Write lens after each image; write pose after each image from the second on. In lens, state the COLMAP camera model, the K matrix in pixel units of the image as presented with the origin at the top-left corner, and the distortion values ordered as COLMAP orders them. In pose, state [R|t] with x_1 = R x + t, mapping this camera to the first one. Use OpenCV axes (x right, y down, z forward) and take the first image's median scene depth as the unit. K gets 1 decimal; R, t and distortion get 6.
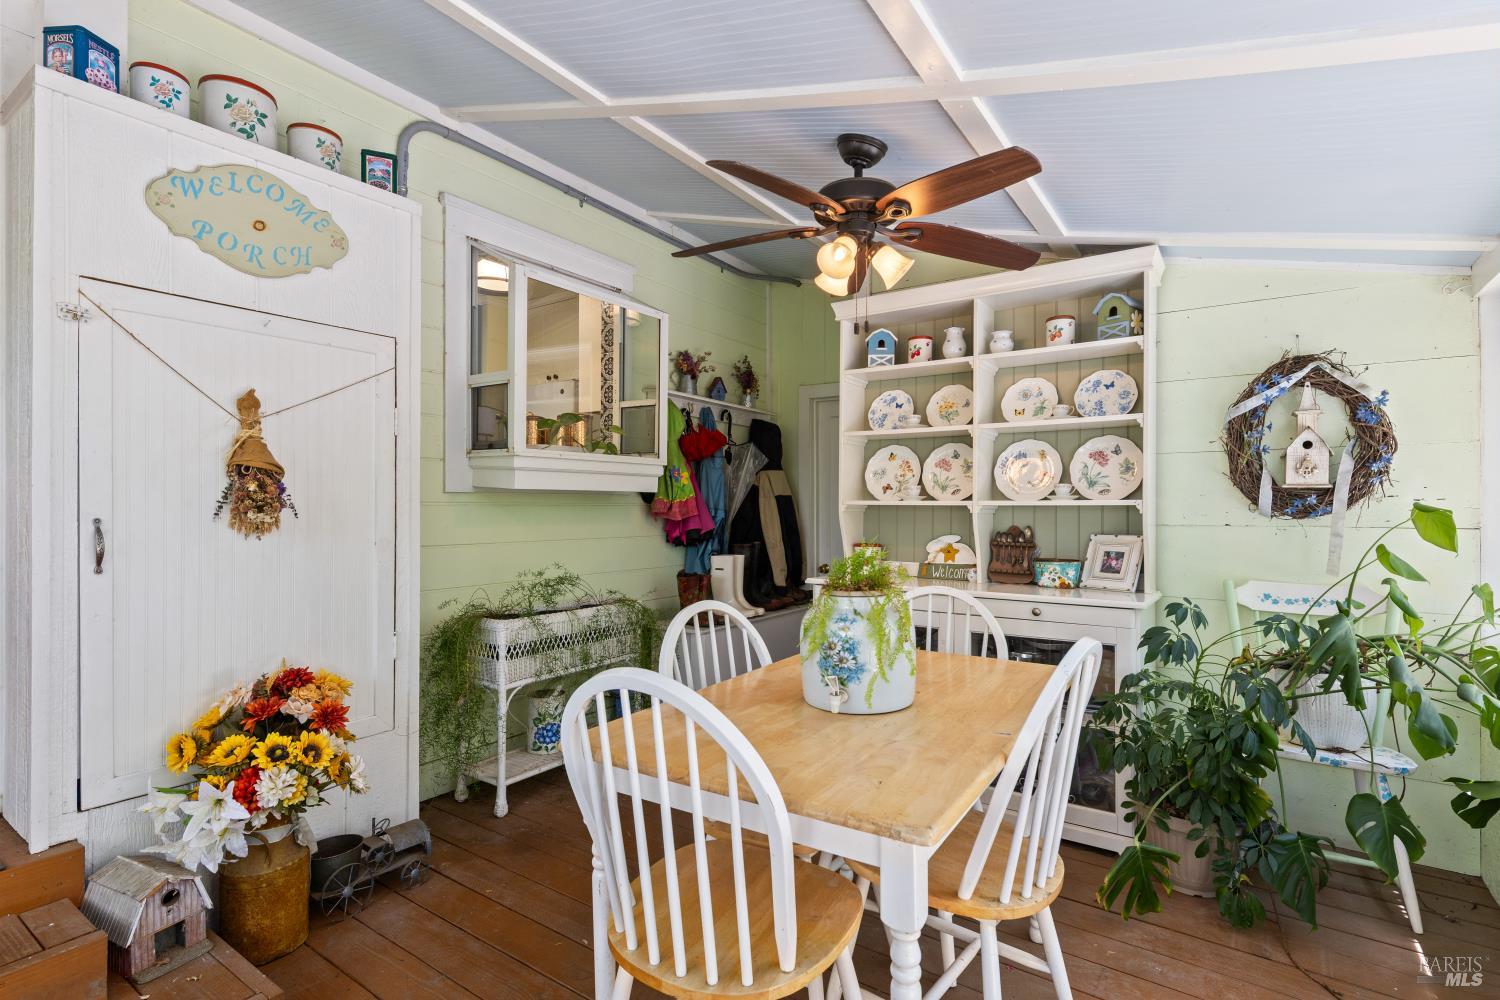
lens RADIAL K [[714.7, 0, 749.3], [0, 714.7, 501.2], [0, 0, 1]] dist [0.003483, 0.000430]
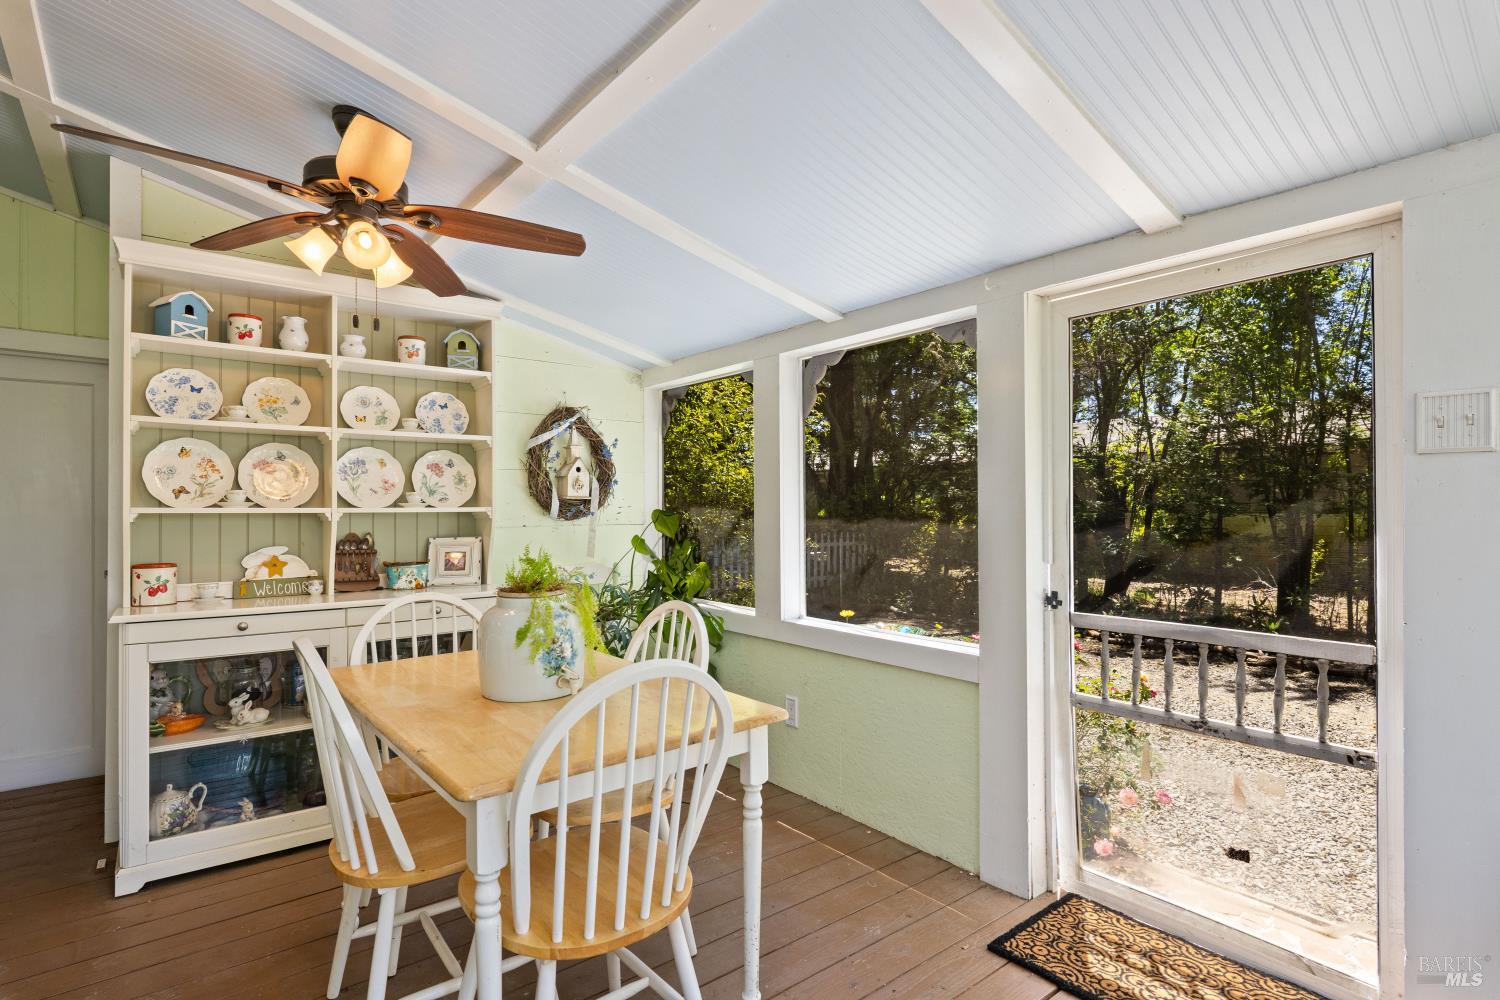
lens RADIAL K [[764.2, 0, 750.4], [0, 764.2, 502.4], [0, 0, 1]] dist [-0.001971, -0.000423]
pose [[0.288968, 0.009297, 0.957293, -0.503700], [0.001237, 0.999948, -0.010085, 0.003579], [-0.957338, 0.004099, 0.288942, 0.178112]]
